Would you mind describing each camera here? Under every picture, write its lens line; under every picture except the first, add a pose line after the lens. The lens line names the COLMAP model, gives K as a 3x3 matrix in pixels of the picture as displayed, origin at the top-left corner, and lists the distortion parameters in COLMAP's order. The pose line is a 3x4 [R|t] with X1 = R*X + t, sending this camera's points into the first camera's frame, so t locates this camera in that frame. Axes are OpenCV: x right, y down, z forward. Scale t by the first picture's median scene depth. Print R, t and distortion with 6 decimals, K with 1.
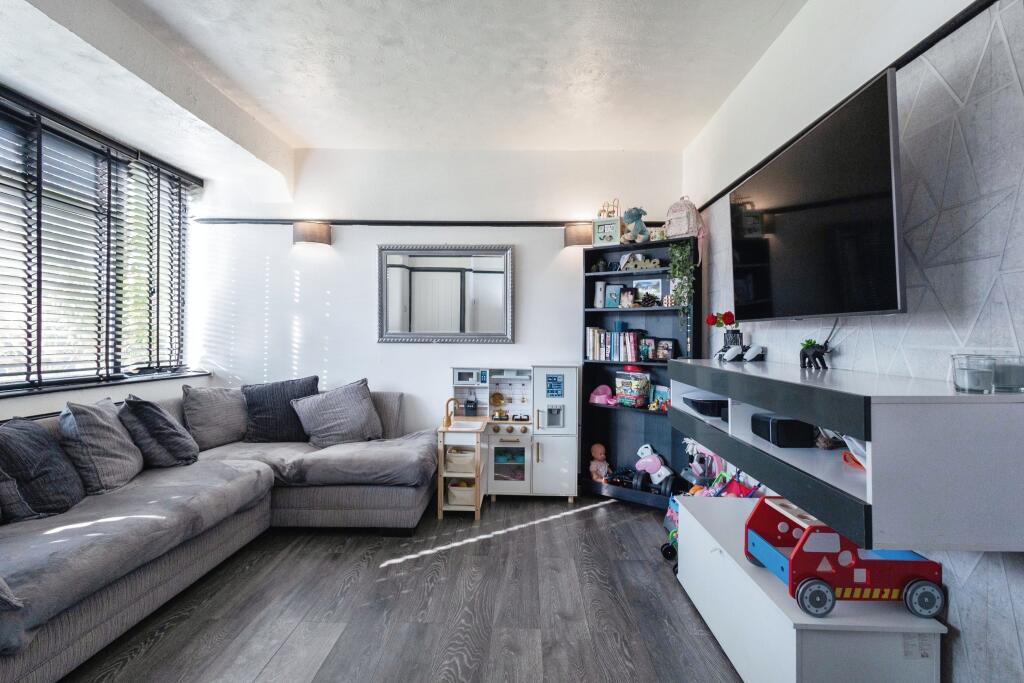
lens RADIAL K [[481.7, 0, 509.7], [0, 481.7, 337.5], [0, 0, 1]] dist [0.014630, -0.001915]
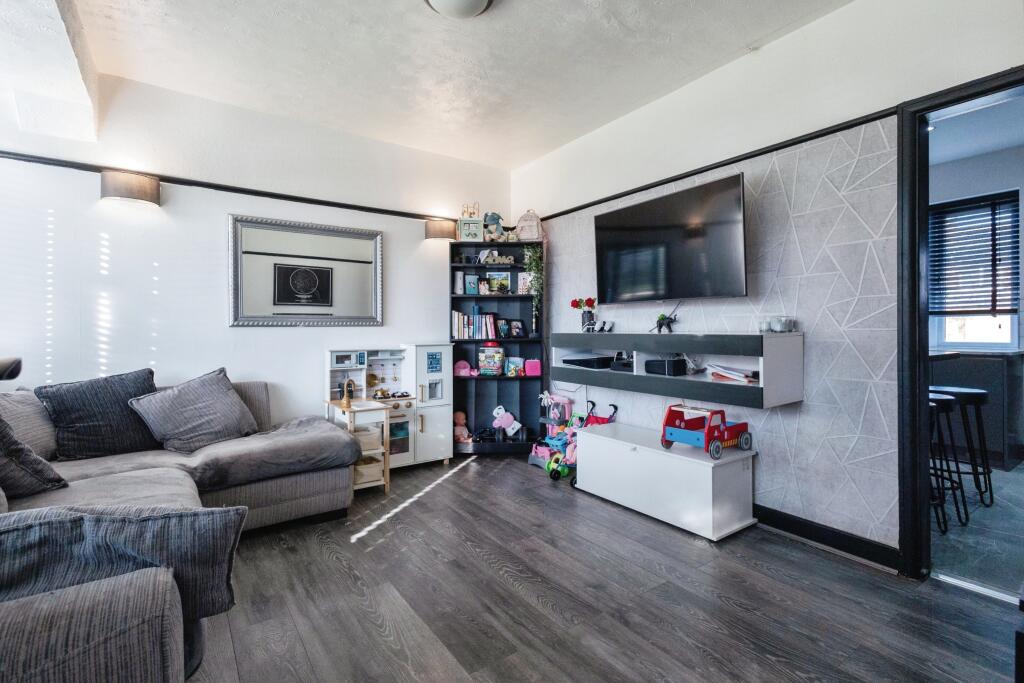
lens RADIAL K [[481.7, 0, 506.7], [0, 481.7, 336.1], [0, 0, 1]] dist [0.014630, -0.001915]
pose [[0.799775, -0.021241, 0.599924, -0.440877], [0.015844, 0.999773, 0.014277, 0.025789], [-0.600091, -0.001914, 0.799930, 0.003288]]
